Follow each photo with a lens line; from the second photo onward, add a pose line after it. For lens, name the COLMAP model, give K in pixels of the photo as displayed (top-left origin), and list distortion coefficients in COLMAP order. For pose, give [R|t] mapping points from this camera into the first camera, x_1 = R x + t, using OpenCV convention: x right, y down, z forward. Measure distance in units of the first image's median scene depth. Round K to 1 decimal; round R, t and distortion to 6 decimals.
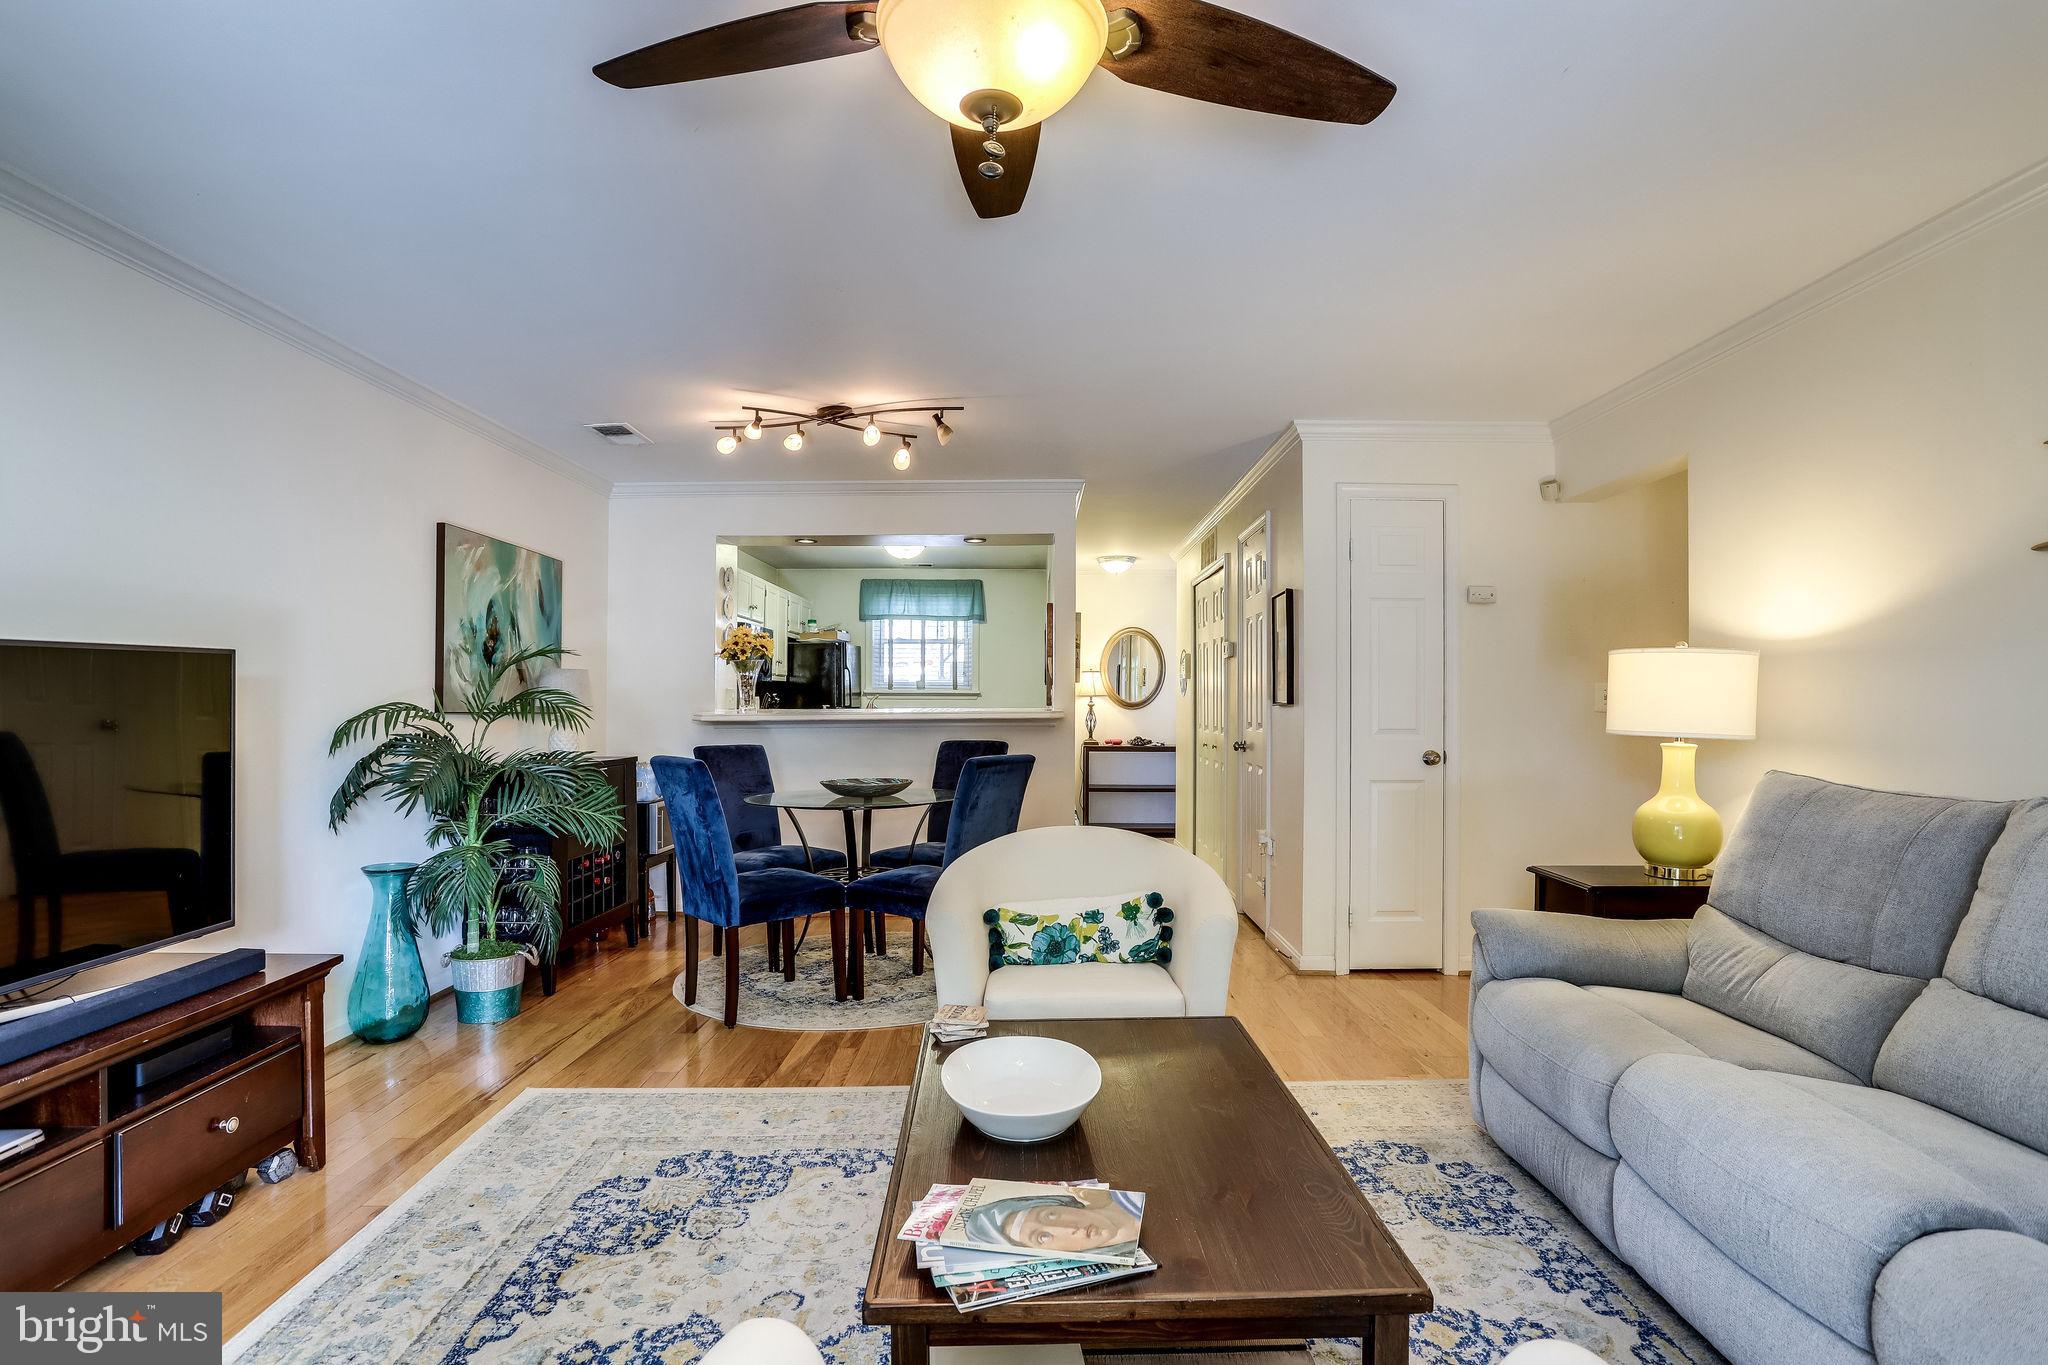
lens RADIAL K [[976.1, 0, 1021.7], [0, 976.1, 708.7], [0, 0, 1]] dist [-0.033093, 0.026334]
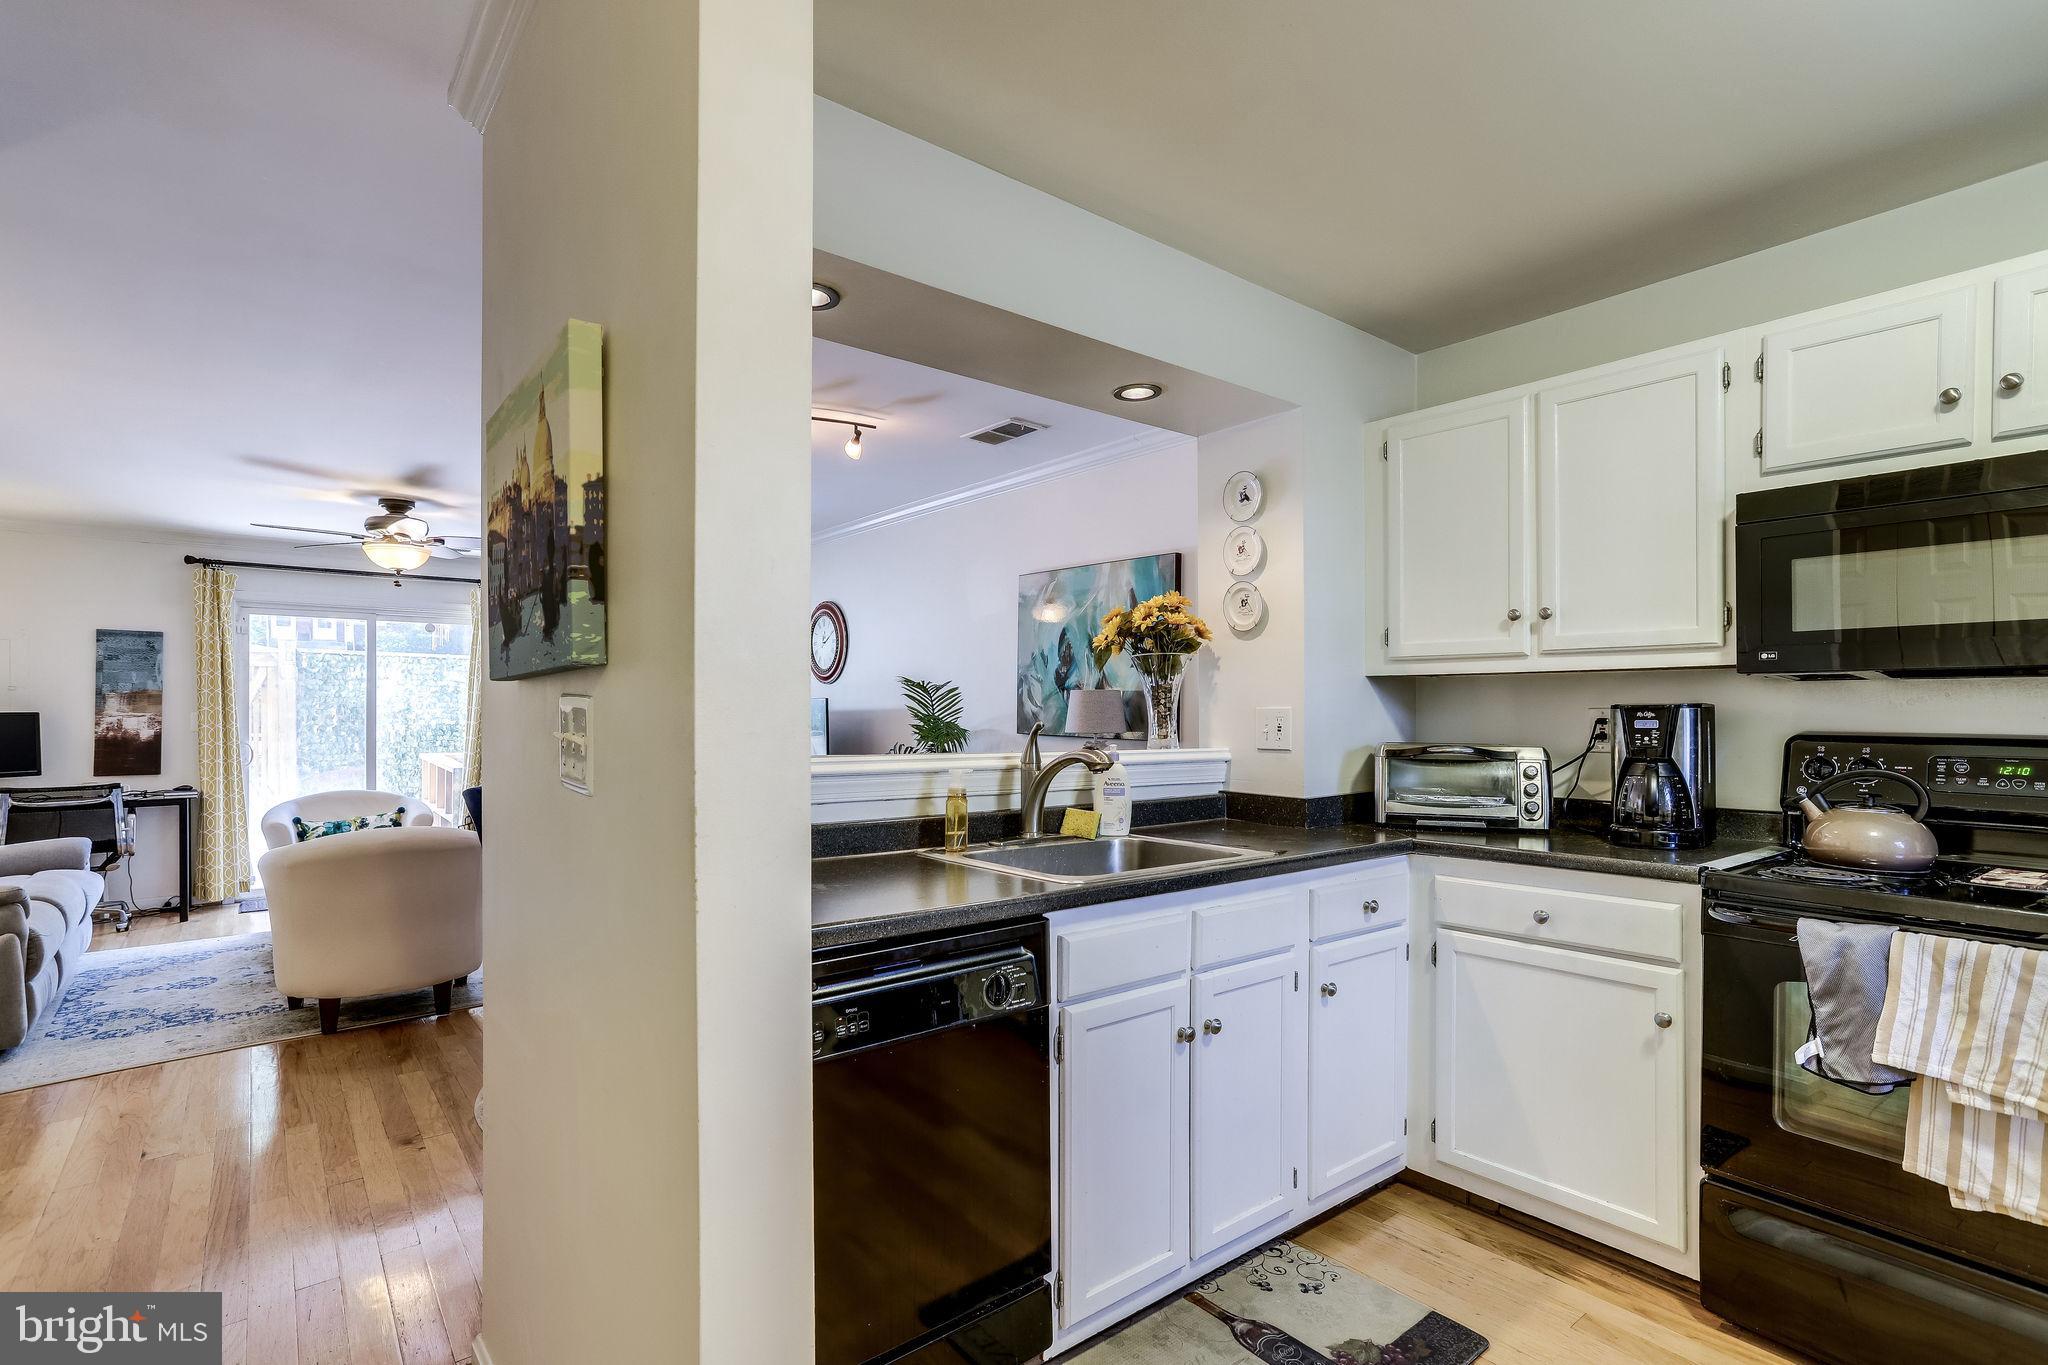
lens RADIAL K [[976.1, 0, 1021.7], [0, 976.1, 708.7], [0, 0, 1]] dist [-0.033093, 0.026334]
pose [[-0.777796, -0.006524, -0.628483, 0.079009], [-0.010008, 0.999948, 0.002006, -0.012687], [0.628437, 0.007850, -0.777821, 0.874828]]
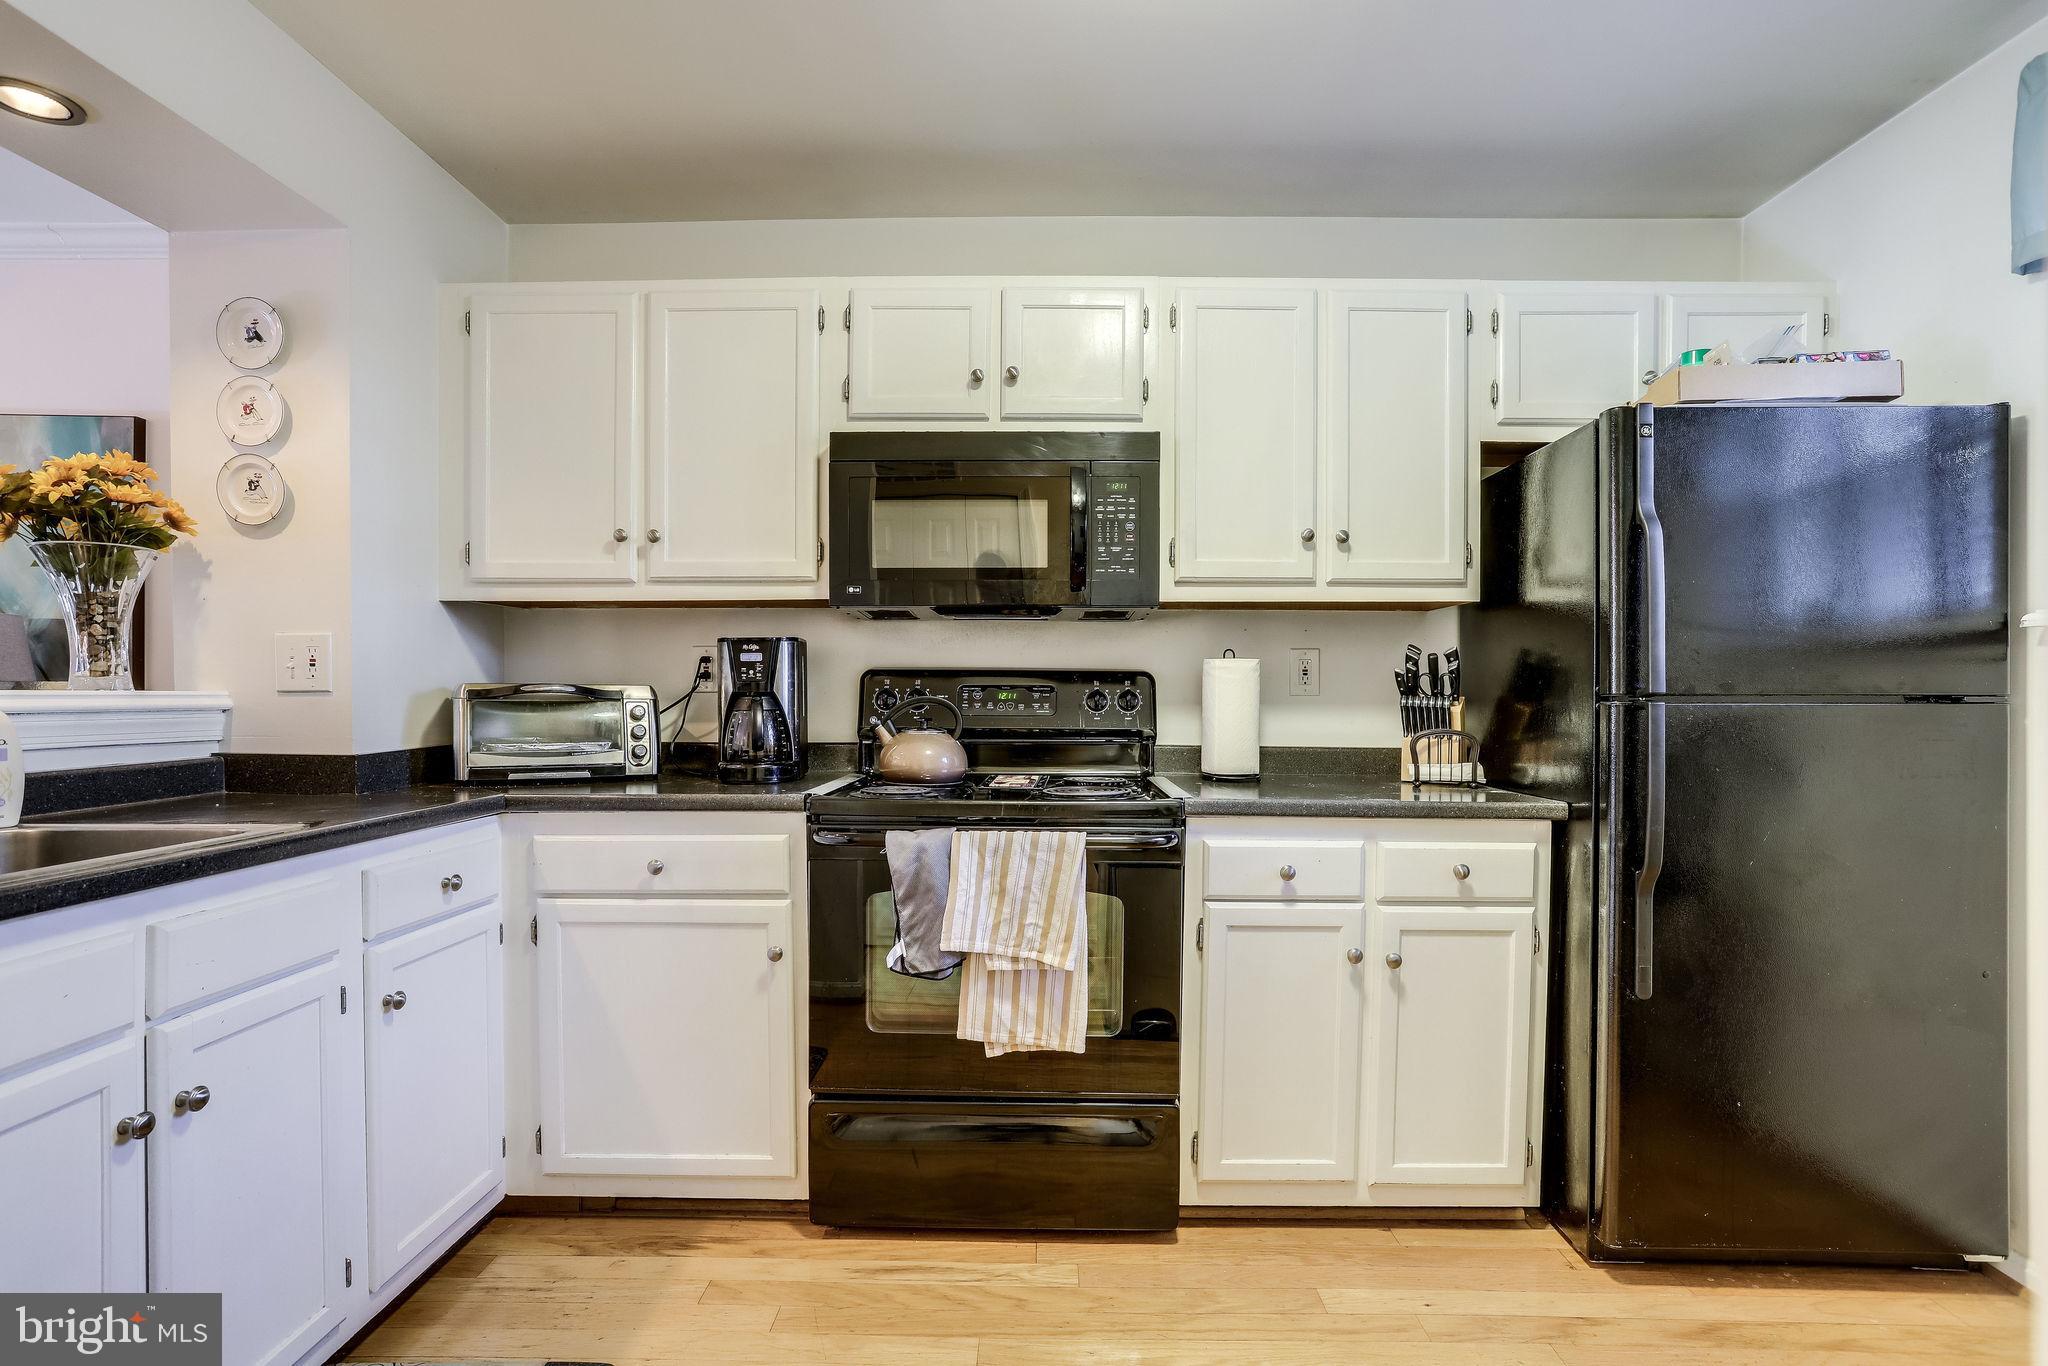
lens RADIAL K [[1008.7, 0, 1029.5], [0, 1008.7, 704.6], [0, 0, 1]] dist [-0.059827, 0.033811]
pose [[-0.011583, 0.012230, -0.999858, 0.047622], [-0.010455, 0.999869, 0.012351, -0.001365], [0.999878, 0.010597, -0.011453, 0.854376]]
